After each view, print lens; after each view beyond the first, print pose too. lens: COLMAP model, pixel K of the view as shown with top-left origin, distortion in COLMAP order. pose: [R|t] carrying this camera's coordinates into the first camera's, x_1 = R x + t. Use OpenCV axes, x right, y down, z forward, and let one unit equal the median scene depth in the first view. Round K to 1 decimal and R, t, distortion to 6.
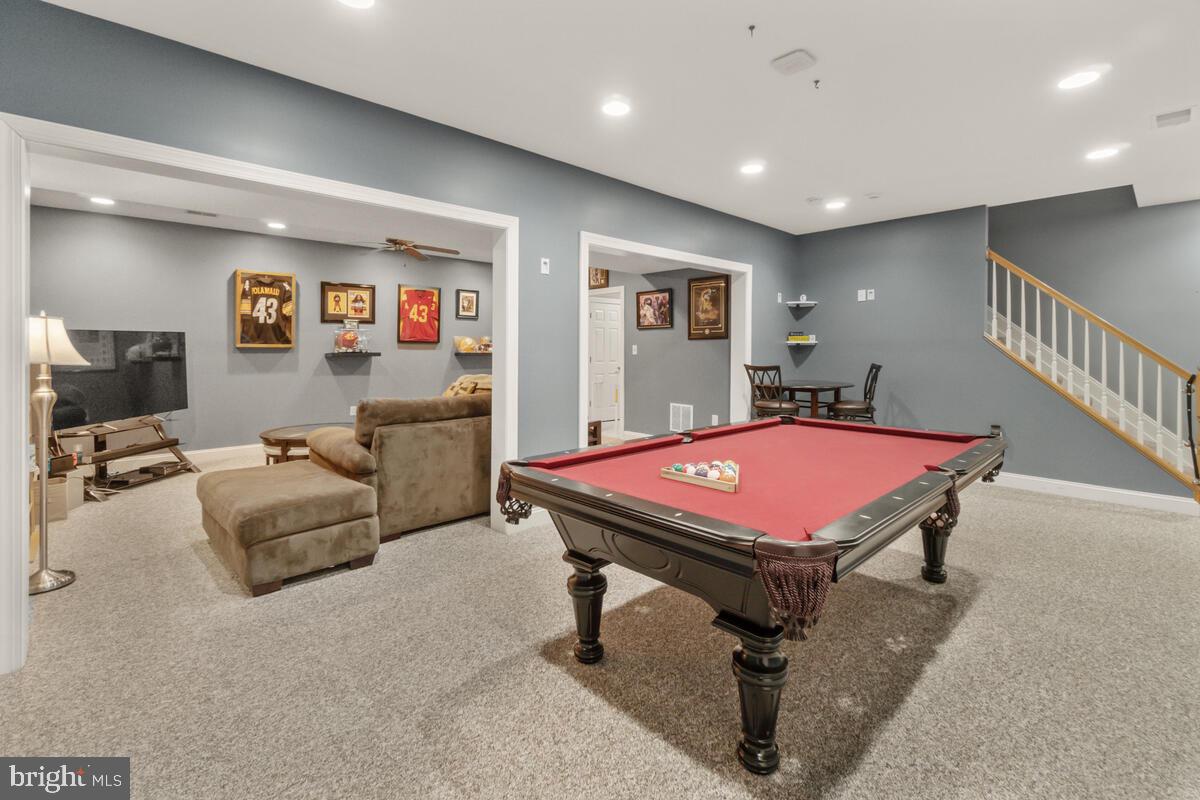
lens RADIAL K [[530.1, 0, 597.2], [0, 530.1, 348.5], [0, 0, 1]] dist [-0.000012, 0.000153]
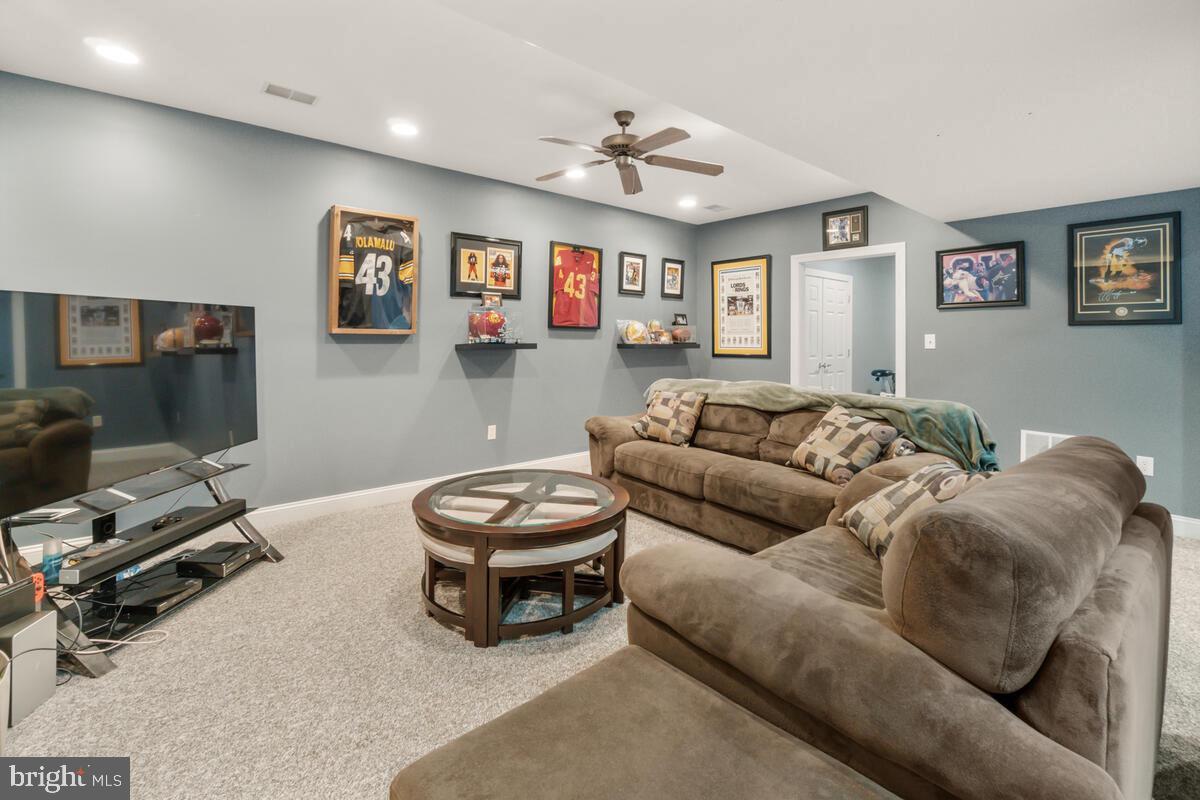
lens RADIAL K [[538.9, 0, 601.1], [0, 538.9, 333.4], [0, 0, 1]] dist [0.001466, 0.000125]
pose [[0.999380, 0.006089, -0.034670, -0.318170], [-0.006371, 0.999948, -0.008017, 0.000332], [0.034619, 0.008232, 0.999367, 0.356952]]
